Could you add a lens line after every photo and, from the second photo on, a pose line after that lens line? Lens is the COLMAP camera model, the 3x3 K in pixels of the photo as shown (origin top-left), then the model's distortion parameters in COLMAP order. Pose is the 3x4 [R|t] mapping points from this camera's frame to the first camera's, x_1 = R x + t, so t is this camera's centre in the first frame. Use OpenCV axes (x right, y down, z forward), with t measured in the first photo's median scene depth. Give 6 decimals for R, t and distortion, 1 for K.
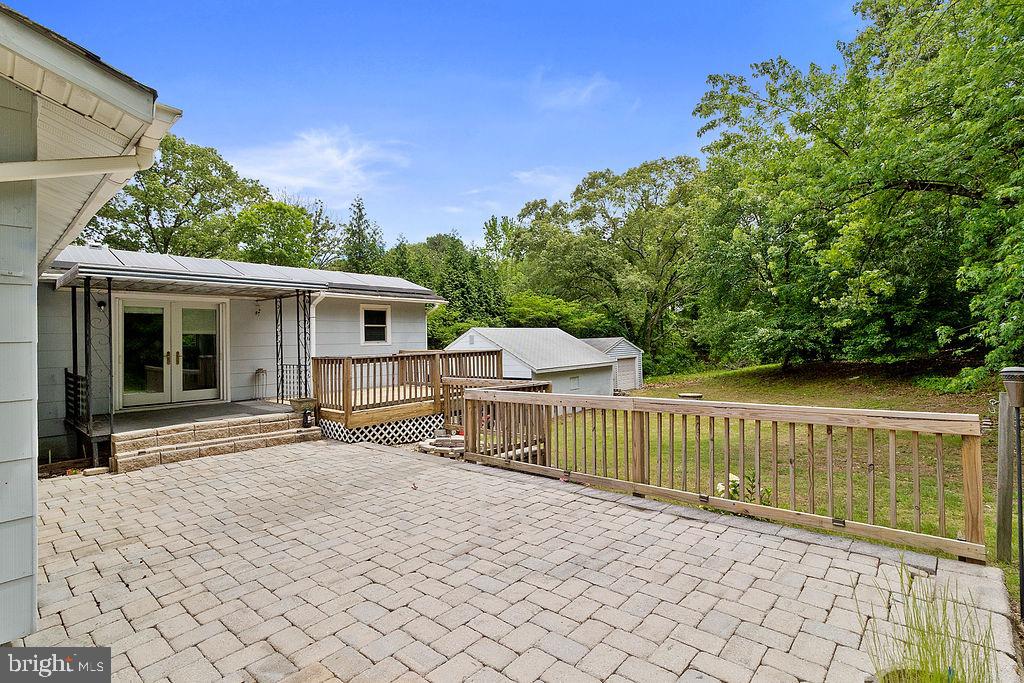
lens RADIAL K [[477.7, 0, 504.9], [0, 477.7, 330.5], [0, 0, 1]] dist [0.002619, -0.000937]
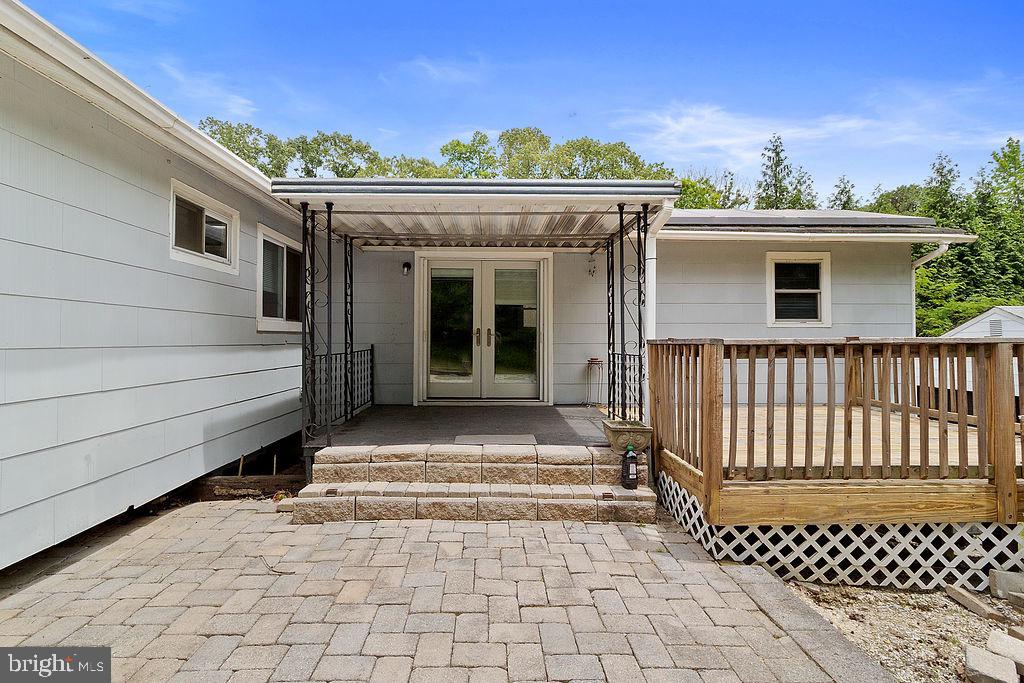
lens RADIAL K [[477.7, 0, 504.9], [0, 477.7, 330.5], [0, 0, 1]] dist [0.002619, -0.000937]
pose [[0.683756, 0.011589, -0.729619, -0.103530], [-0.000076, 0.999875, 0.015811, 0.027033], [0.729711, -0.010755, 0.683671, 0.393408]]
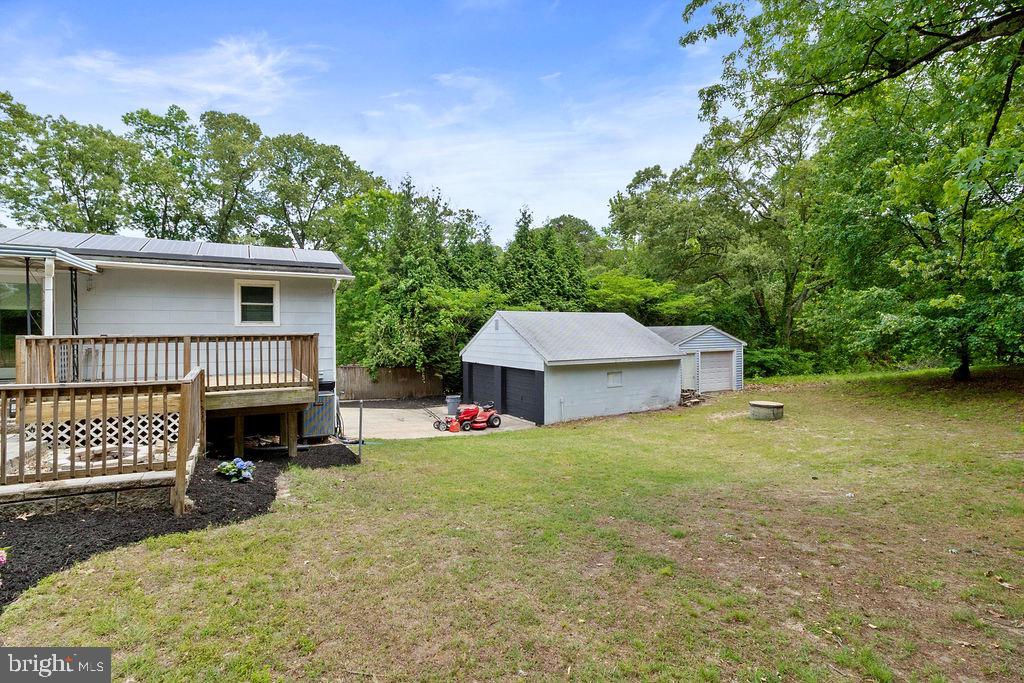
lens RADIAL K [[477.7, 0, 504.9], [0, 477.7, 330.5], [0, 0, 1]] dist [0.002619, -0.000937]
pose [[0.942569, 0.022686, -0.333239, 0.466134], [-0.013075, 0.999432, 0.031054, 0.005846], [0.333754, -0.024914, 0.942331, 0.323036]]
